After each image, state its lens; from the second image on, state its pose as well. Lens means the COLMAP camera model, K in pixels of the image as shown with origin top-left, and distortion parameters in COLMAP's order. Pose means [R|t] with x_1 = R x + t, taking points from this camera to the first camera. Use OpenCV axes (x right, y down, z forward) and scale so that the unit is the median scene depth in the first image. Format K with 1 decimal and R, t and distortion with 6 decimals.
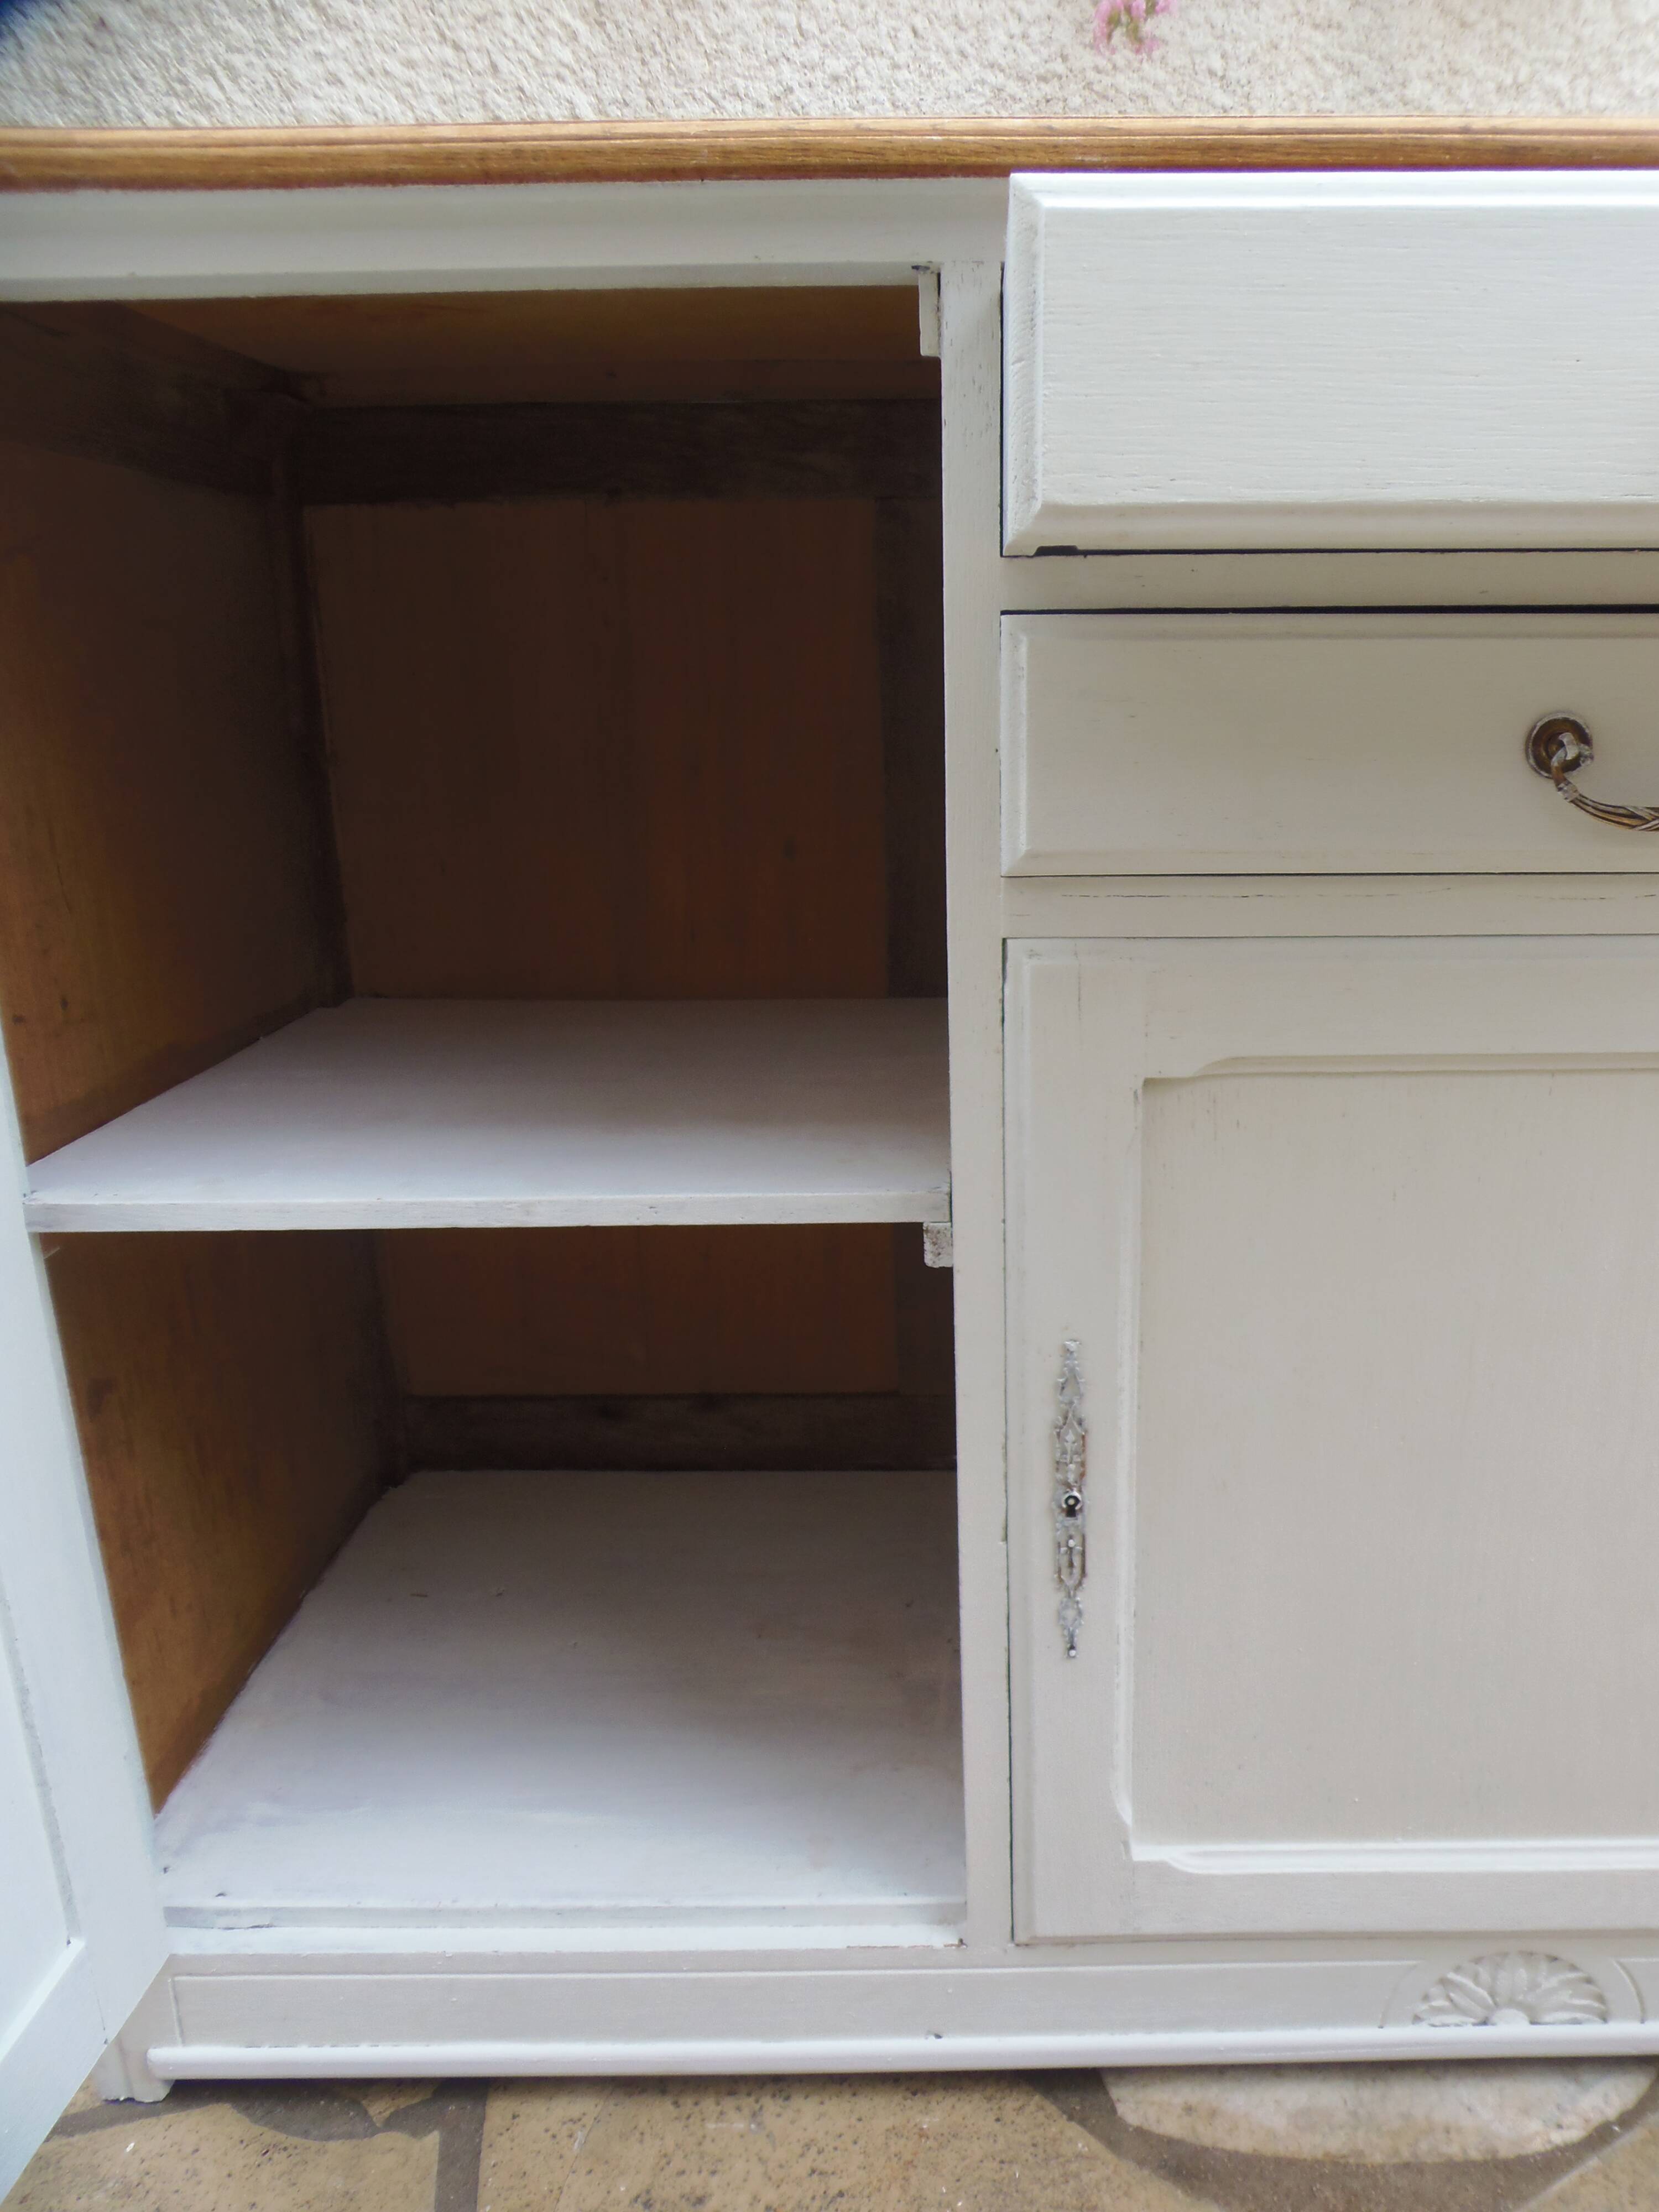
lens RADIAL K [[1630.7, 0, 965.2], [0, 1630.7, 1126.6], [0, 0, 1]] dist [-0.016758, -0.001911]
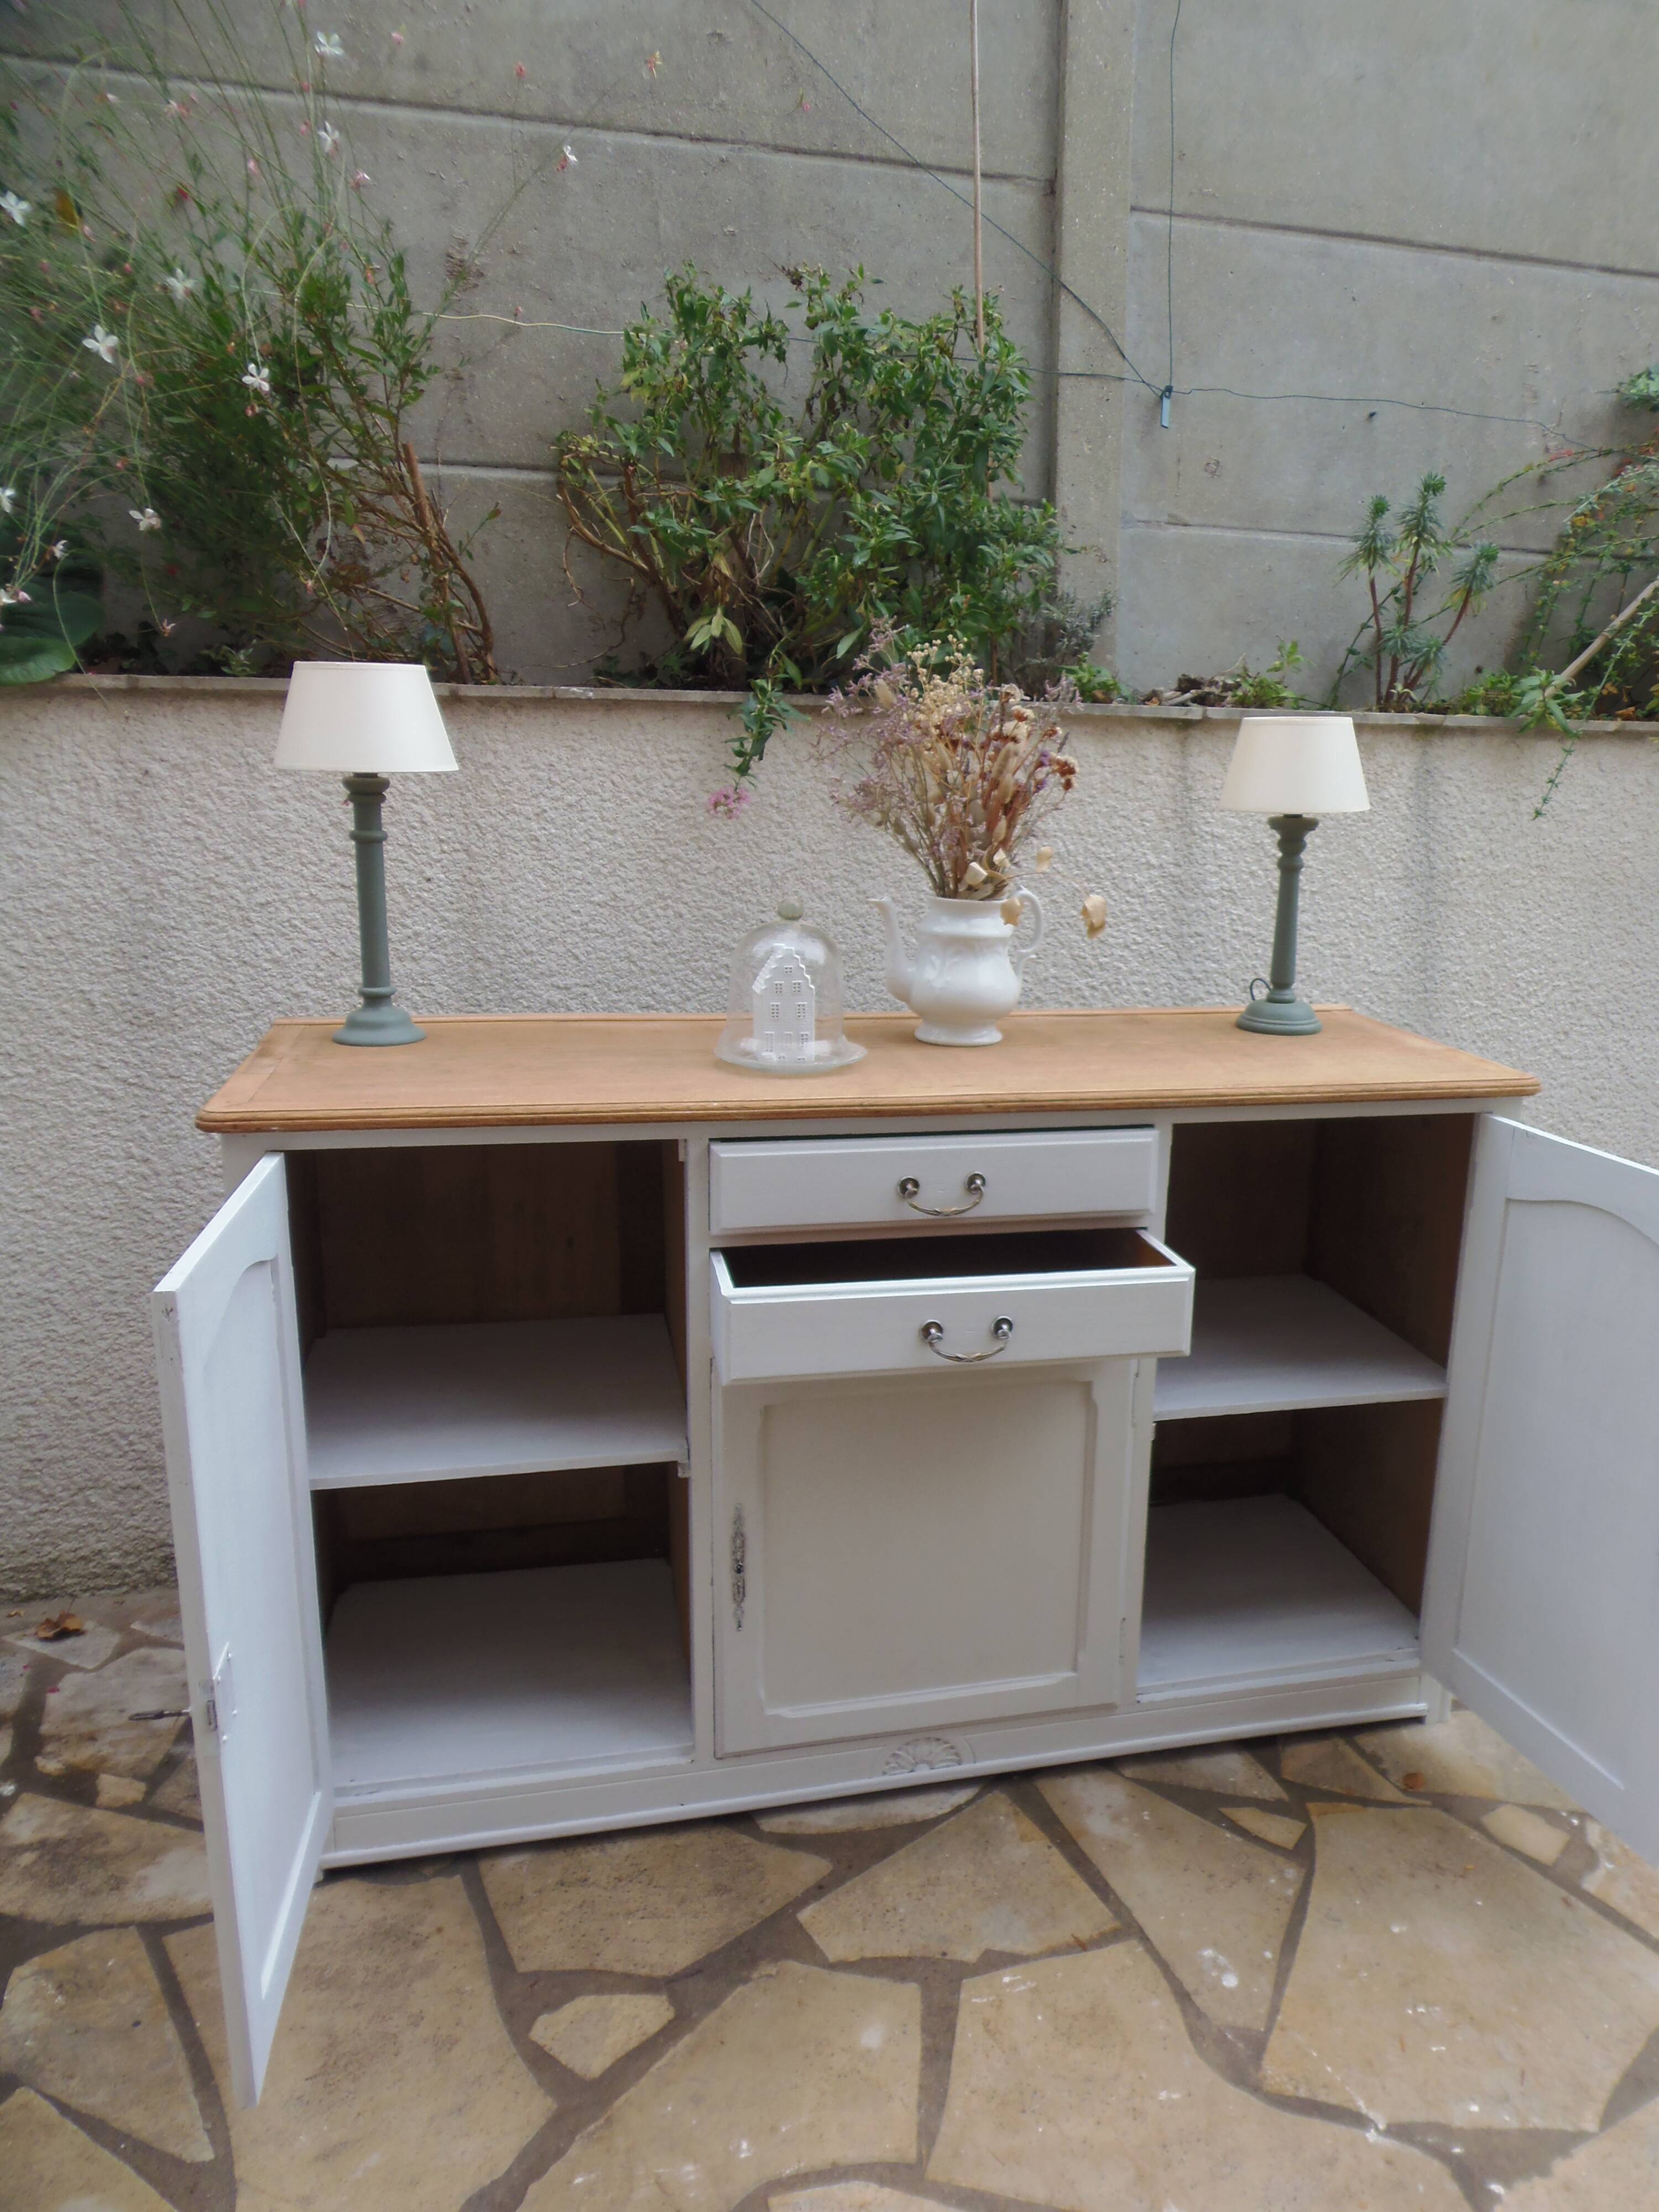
lens RADIAL K [[1625.6, 0, 951.7], [0, 1625.6, 1124.3], [0, 0, 1]] dist [-0.020773, -0.010639]
pose [[0.966610, -0.019792, 0.255487, -0.216124], [0.030891, 0.998742, -0.039504, -0.307063], [-0.254384, 0.046077, 0.966005, -1.374792]]
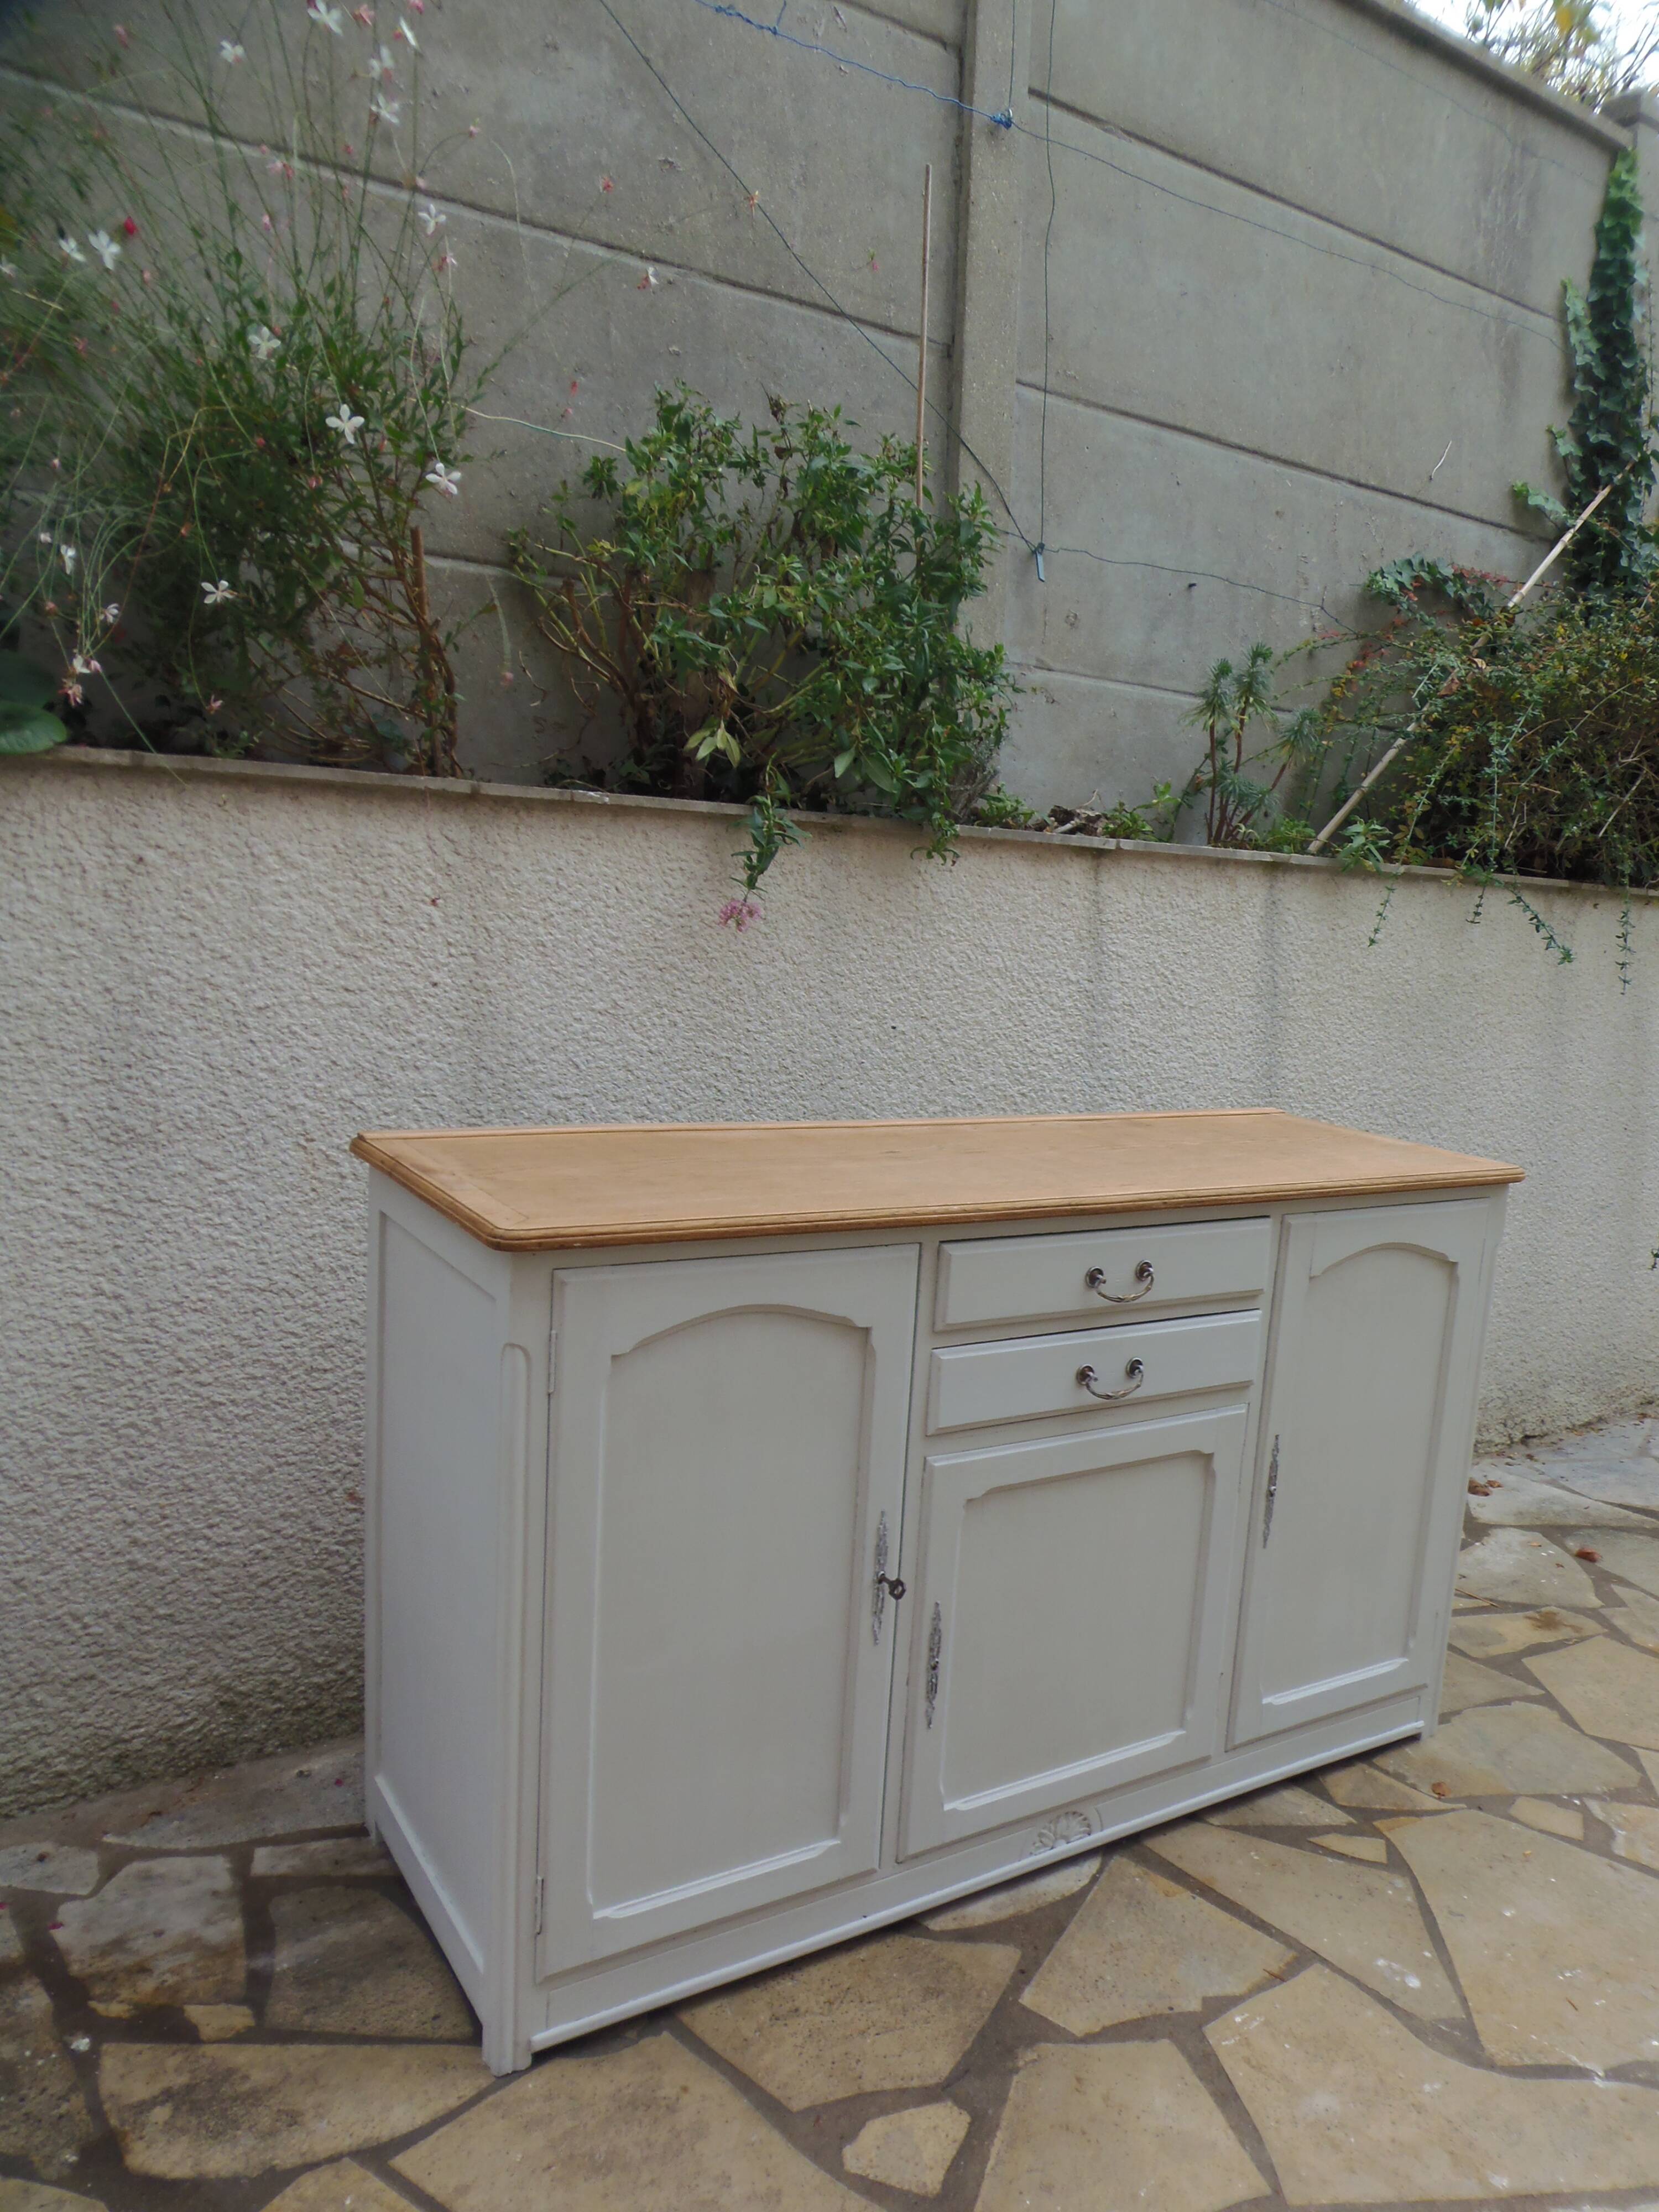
lens RADIAL K [[1625.6, 0, 950.6], [0, 1625.6, 1143.7], [0, 0, 1]] dist [-0.020773, -0.010639]
pose [[0.825387, -0.021086, 0.564174, -1.179554], [0.076776, 0.994211, -0.075164, -0.347440], [-0.559323, 0.105355, 0.822228, -1.067250]]
